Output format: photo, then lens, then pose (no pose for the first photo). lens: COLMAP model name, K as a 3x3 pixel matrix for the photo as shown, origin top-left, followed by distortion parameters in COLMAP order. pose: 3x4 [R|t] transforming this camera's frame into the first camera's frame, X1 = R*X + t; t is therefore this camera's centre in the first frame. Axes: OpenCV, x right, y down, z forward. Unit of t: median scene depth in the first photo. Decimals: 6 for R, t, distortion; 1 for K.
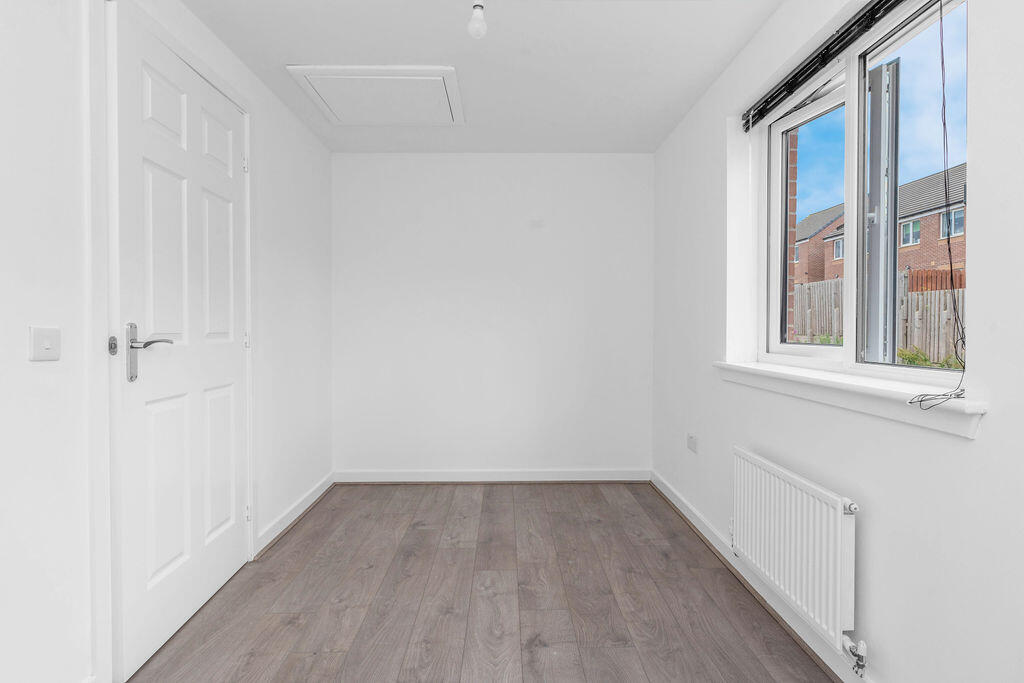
lens RADIAL K [[523.2, 0, 512.0], [0, 523.2, 341.5], [0, 0, 1]] dist [0.000112, 0.001853]
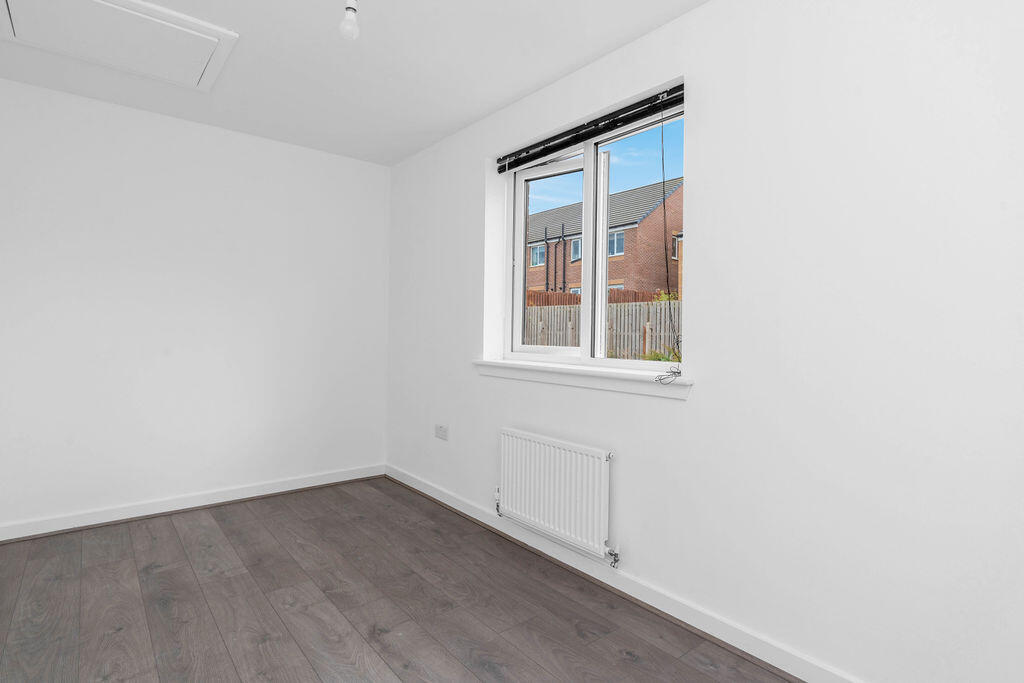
lens RADIAL K [[523.2, 0, 512.0], [0, 523.2, 341.5], [0, 0, 1]] dist [0.000112, 0.001853]
pose [[0.780110, 0.002276, 0.625638, -0.301203], [0.000406, 0.999991, -0.004144, 0.002230], [-0.625642, 0.003487, 0.780102, 0.016045]]
